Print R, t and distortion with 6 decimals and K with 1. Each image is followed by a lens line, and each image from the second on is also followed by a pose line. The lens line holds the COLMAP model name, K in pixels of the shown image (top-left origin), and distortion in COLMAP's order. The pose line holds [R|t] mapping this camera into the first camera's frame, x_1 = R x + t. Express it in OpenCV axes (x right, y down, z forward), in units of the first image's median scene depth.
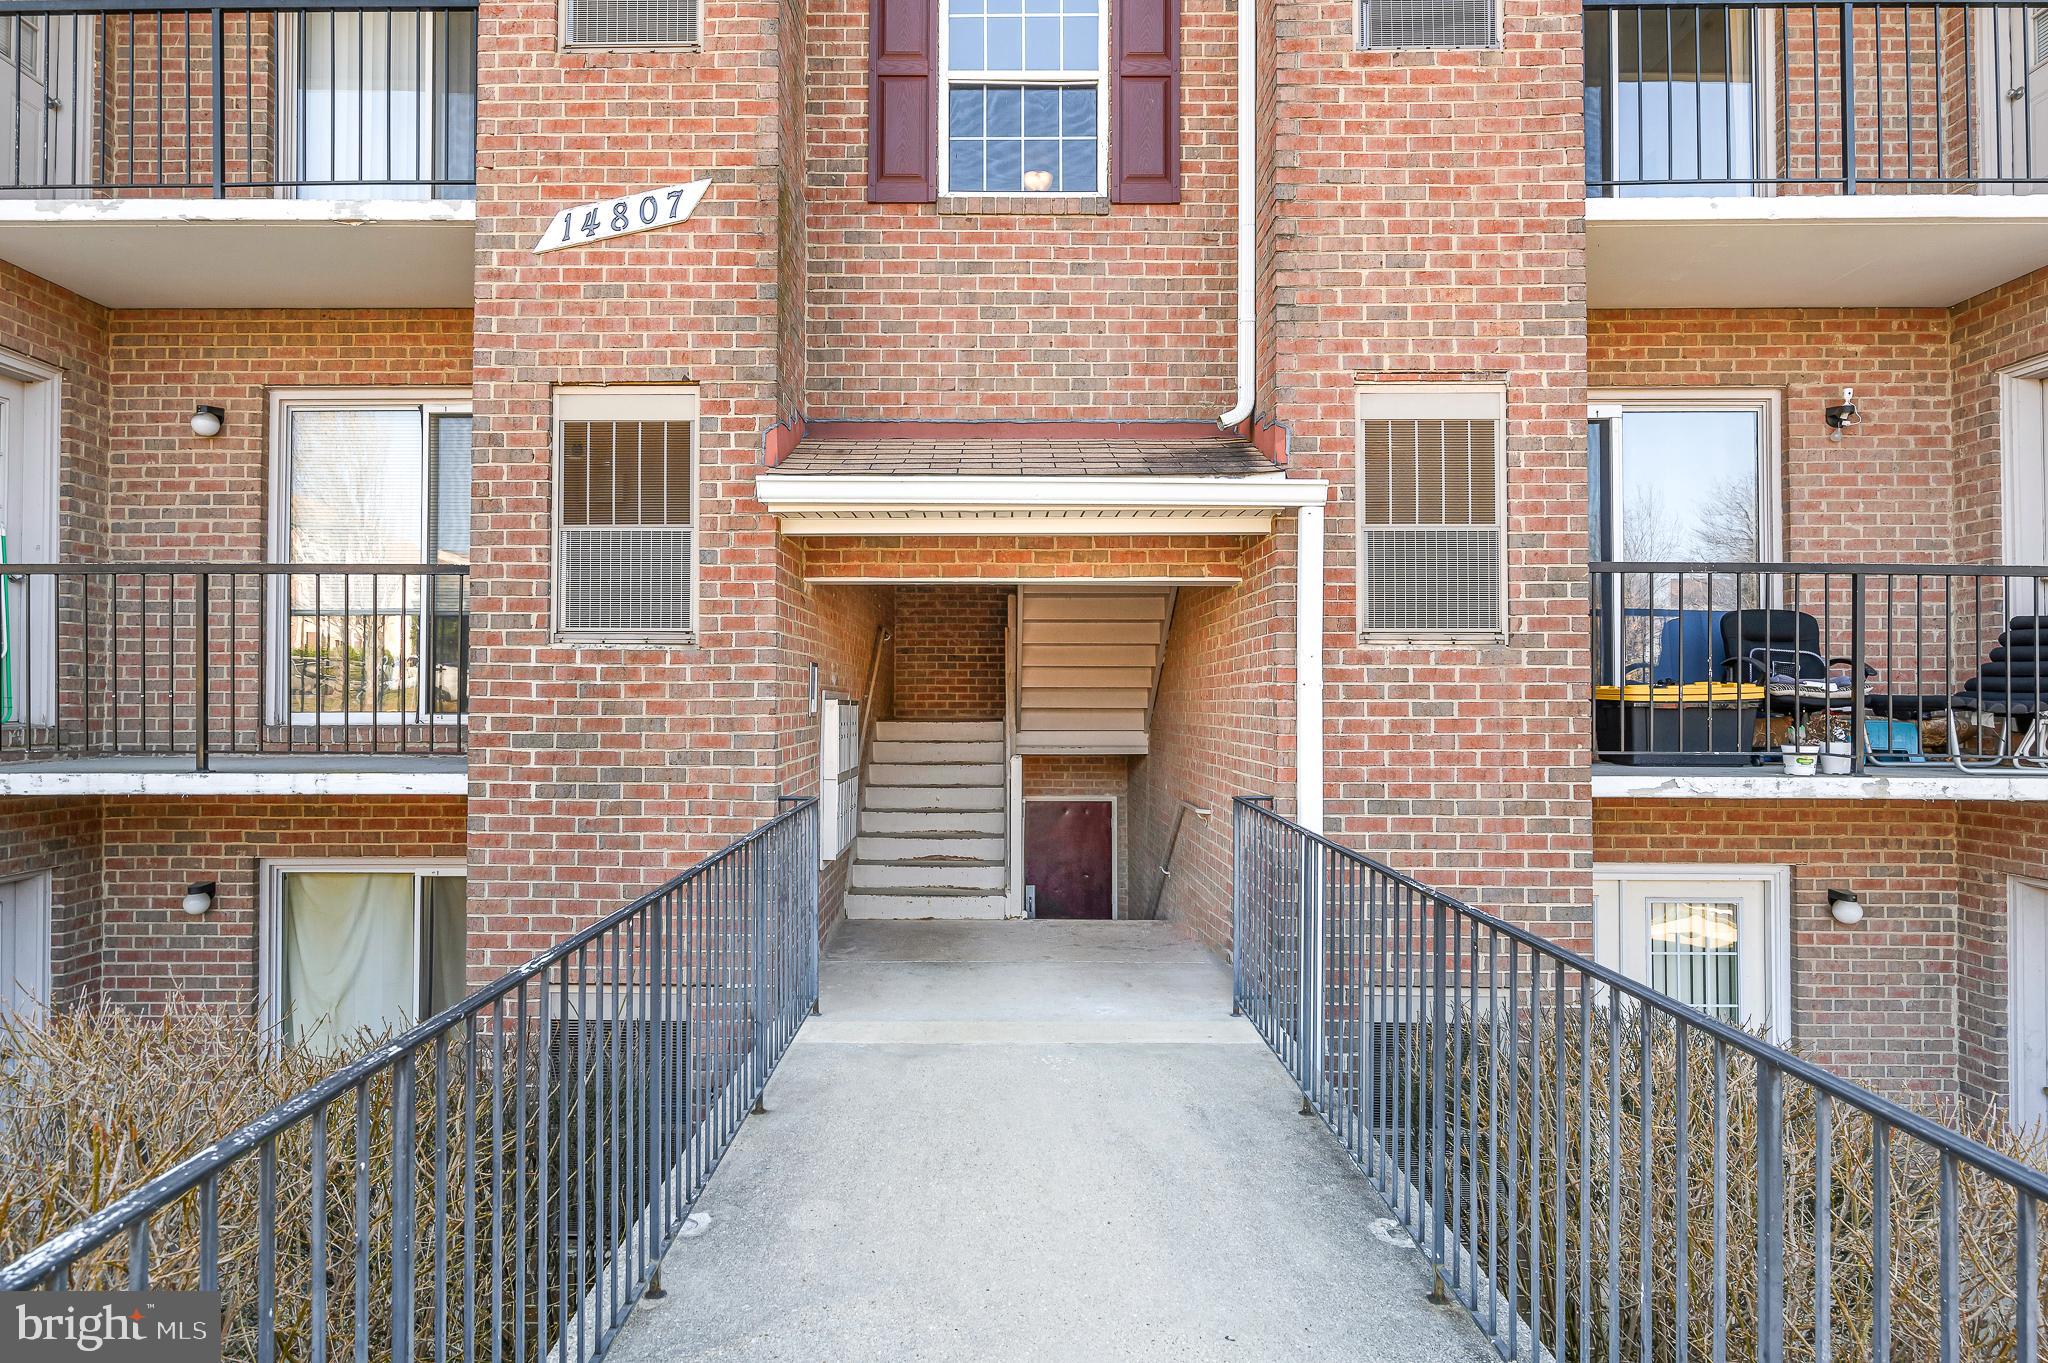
lens RADIAL K [[1071.0, 0, 1093.6], [0, 1071.0, 670.0], [0, 0, 1]] dist [-0.002710, -0.000207]
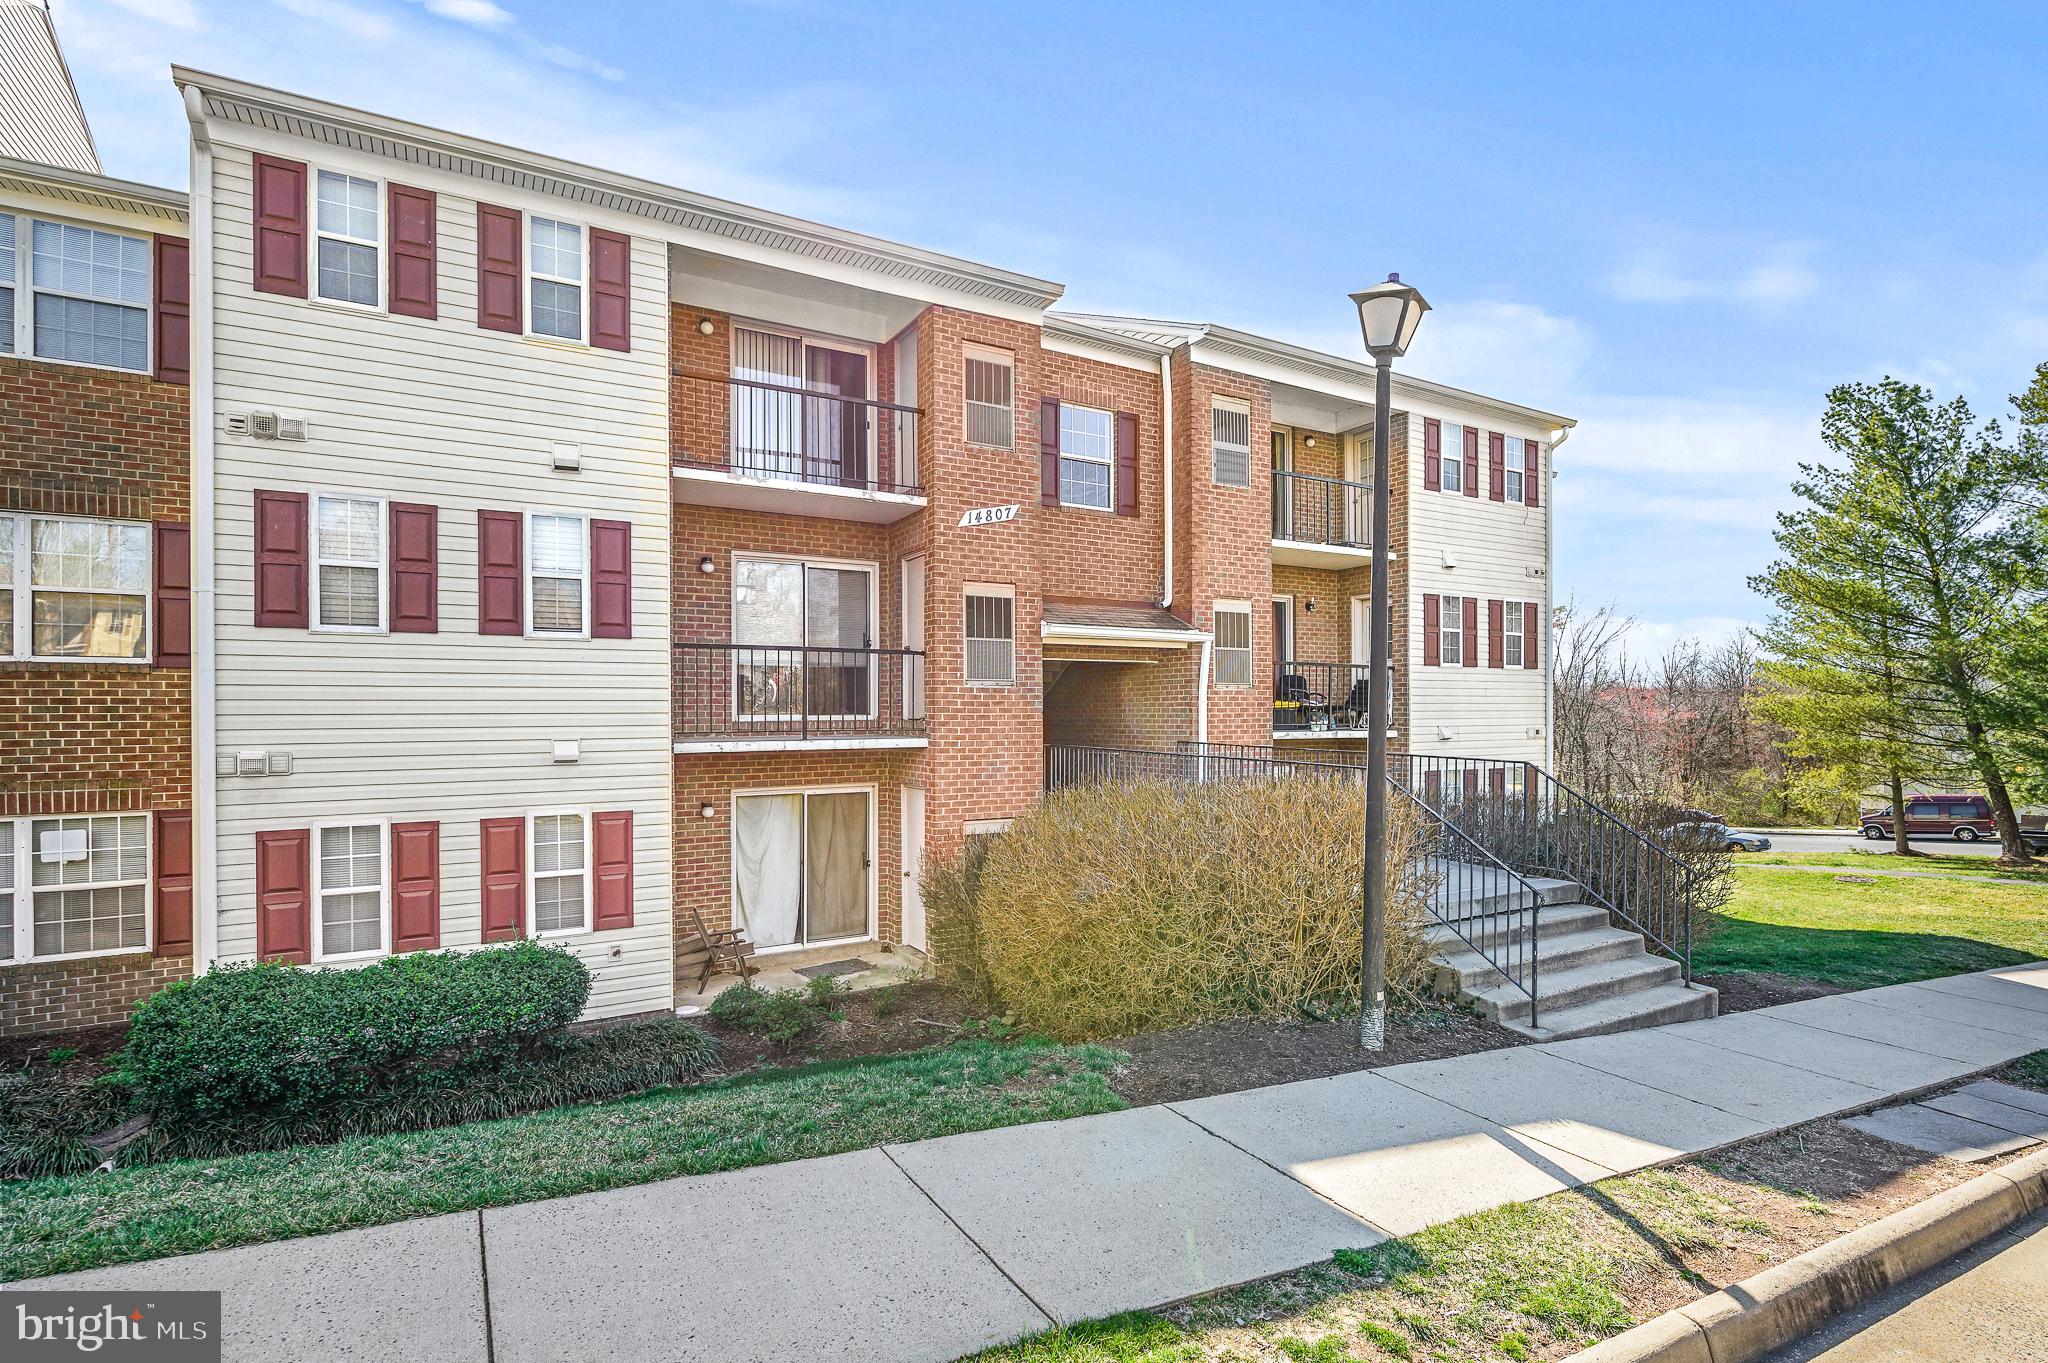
lens RADIAL K [[1006.6, 0, 1018.4], [0, 1006.6, 693.9], [0, 0, 1]] dist [0.000506, 0.000583]
pose [[0.859503, 0.005104, 0.511105, -1.590188], [-0.009408, 0.999939, 0.005836, -0.018319], [-0.511044, -0.009825, 0.859498, -1.076253]]
